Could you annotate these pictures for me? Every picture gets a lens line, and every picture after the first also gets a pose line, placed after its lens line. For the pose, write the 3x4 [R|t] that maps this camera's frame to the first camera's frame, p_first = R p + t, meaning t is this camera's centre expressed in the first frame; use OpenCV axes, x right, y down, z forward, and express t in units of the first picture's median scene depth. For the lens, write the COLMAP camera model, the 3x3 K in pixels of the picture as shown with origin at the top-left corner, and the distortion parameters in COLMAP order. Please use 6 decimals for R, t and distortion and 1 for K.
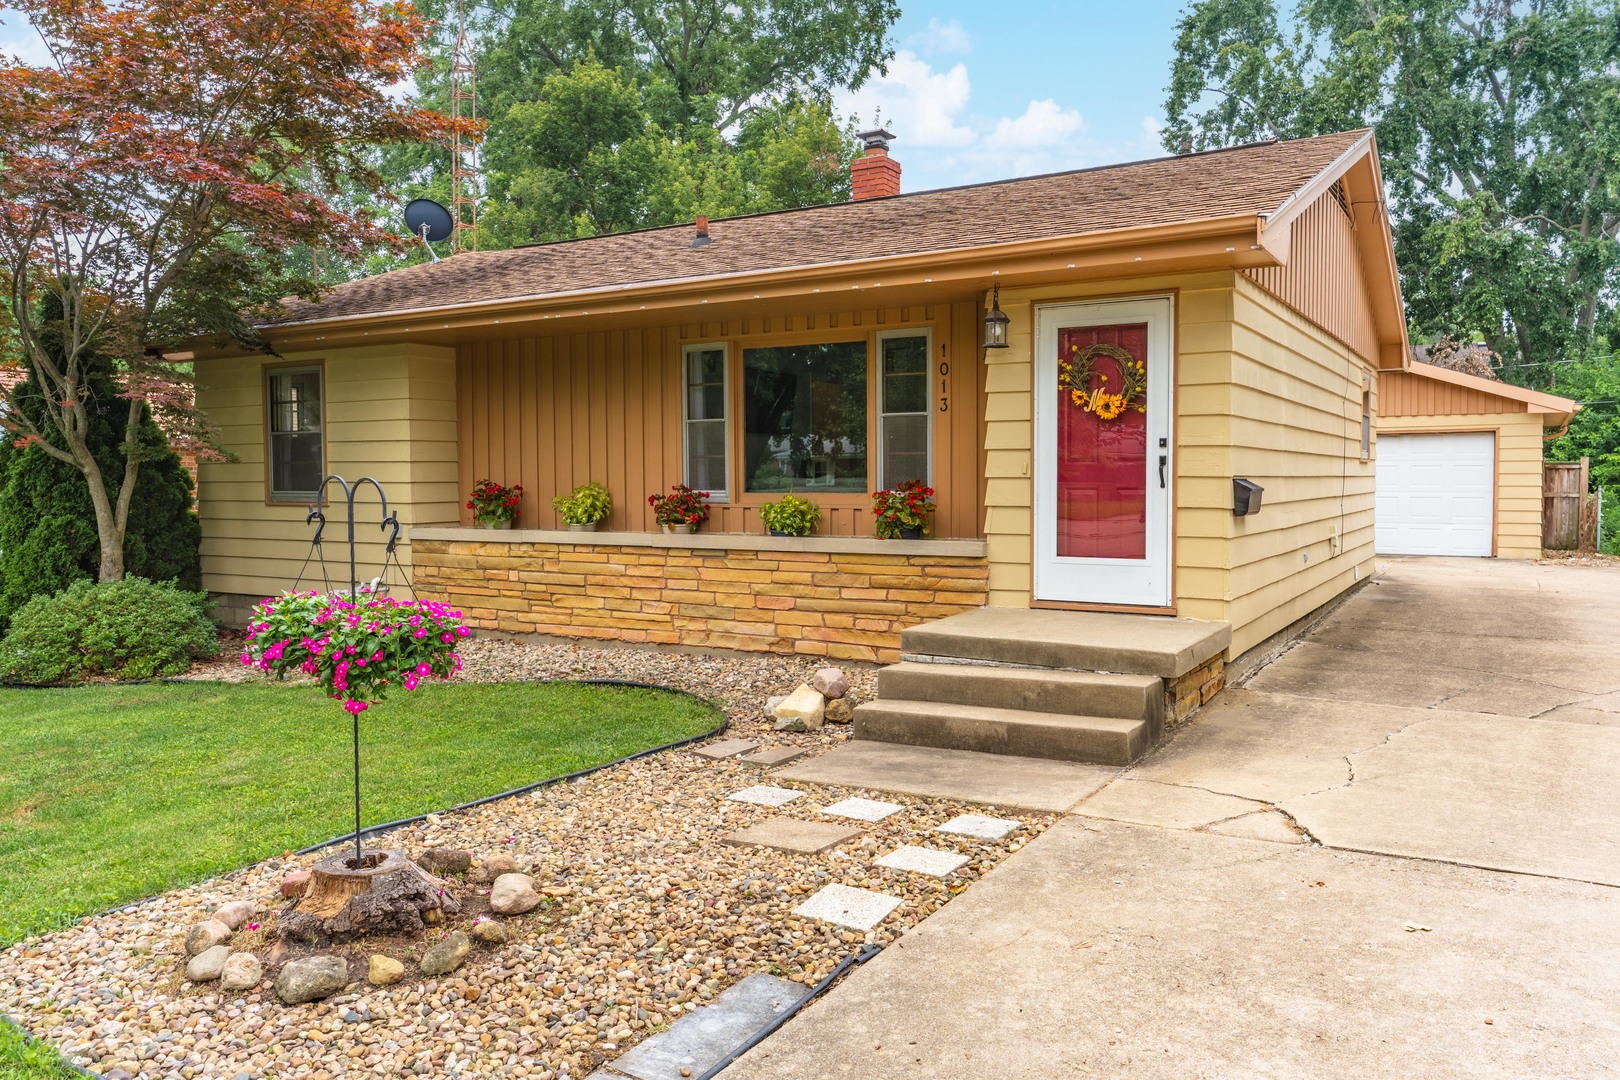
lens RADIAL K [[1224.8, 0, 810.0], [0, 1224.8, 540.0], [0, 0, 1]] dist [-0.000559, 0.000553]
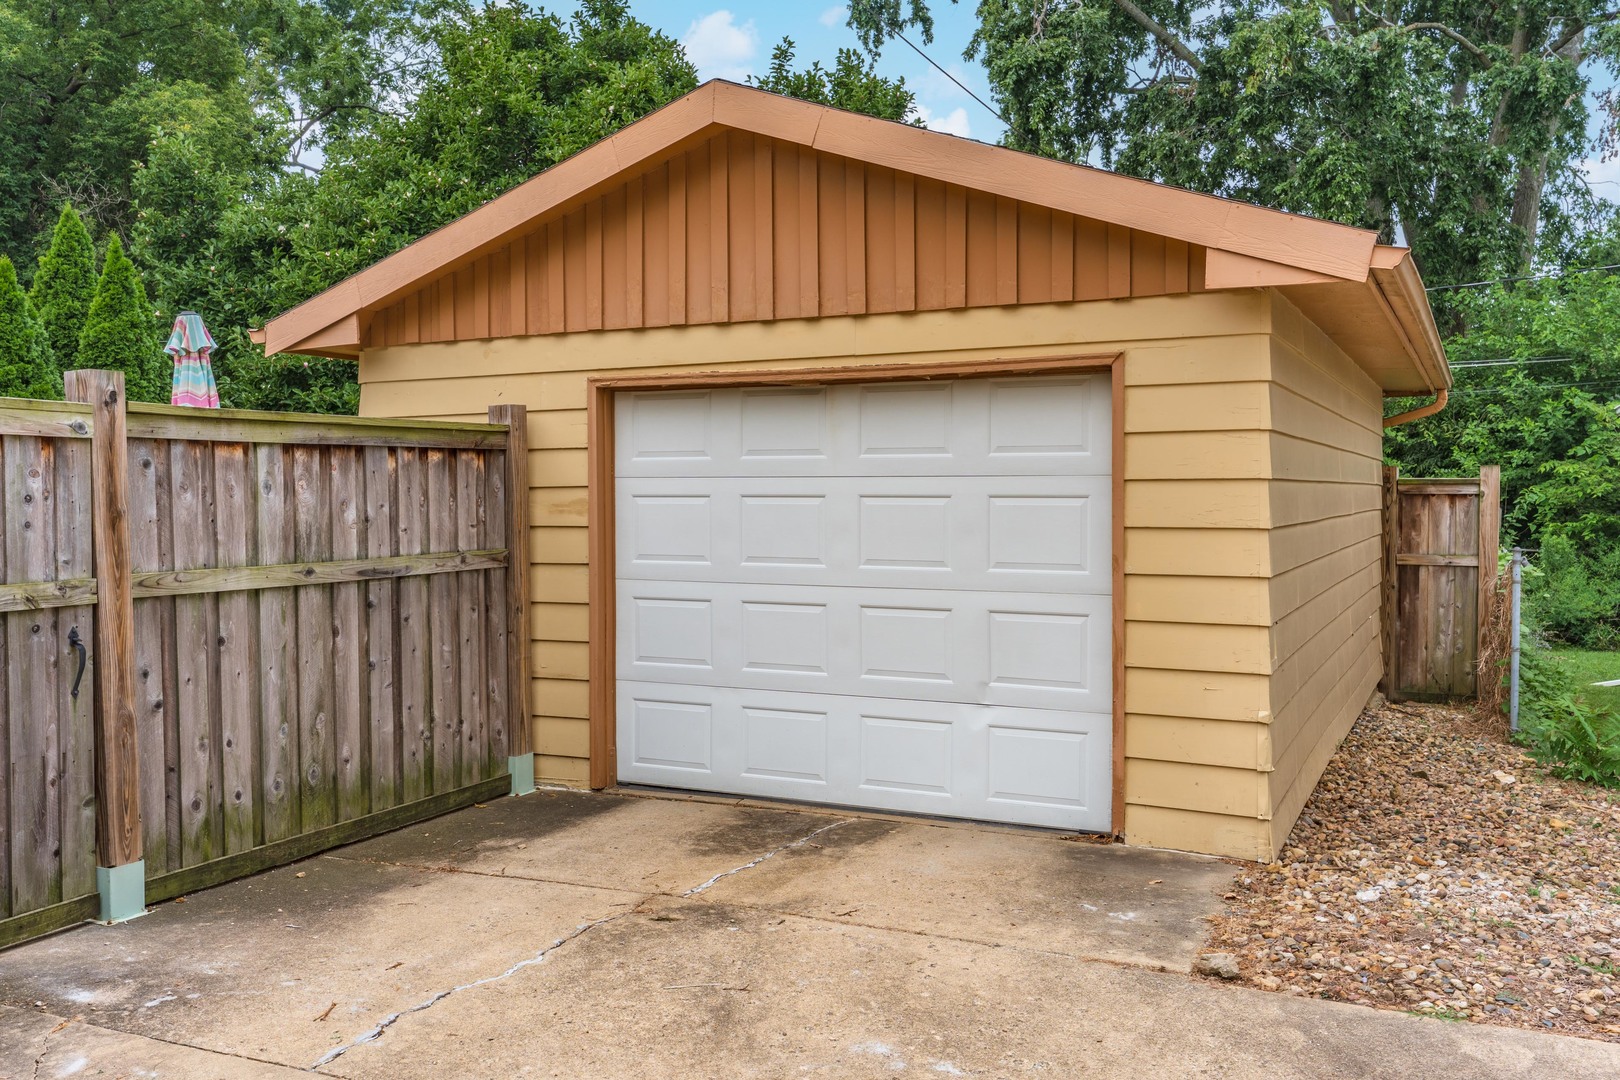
lens RADIAL K [[1400.7, 0, 810.0], [0, 1400.7, 540.0], [0, 0, 1]] dist [0.001731, 0.000978]
pose [[0.996980, 0.001027, 0.077655, 0.297903], [-0.000033, 0.999918, -0.012803, -0.030095], [-0.077662, 0.012761, 0.996898, 0.445209]]
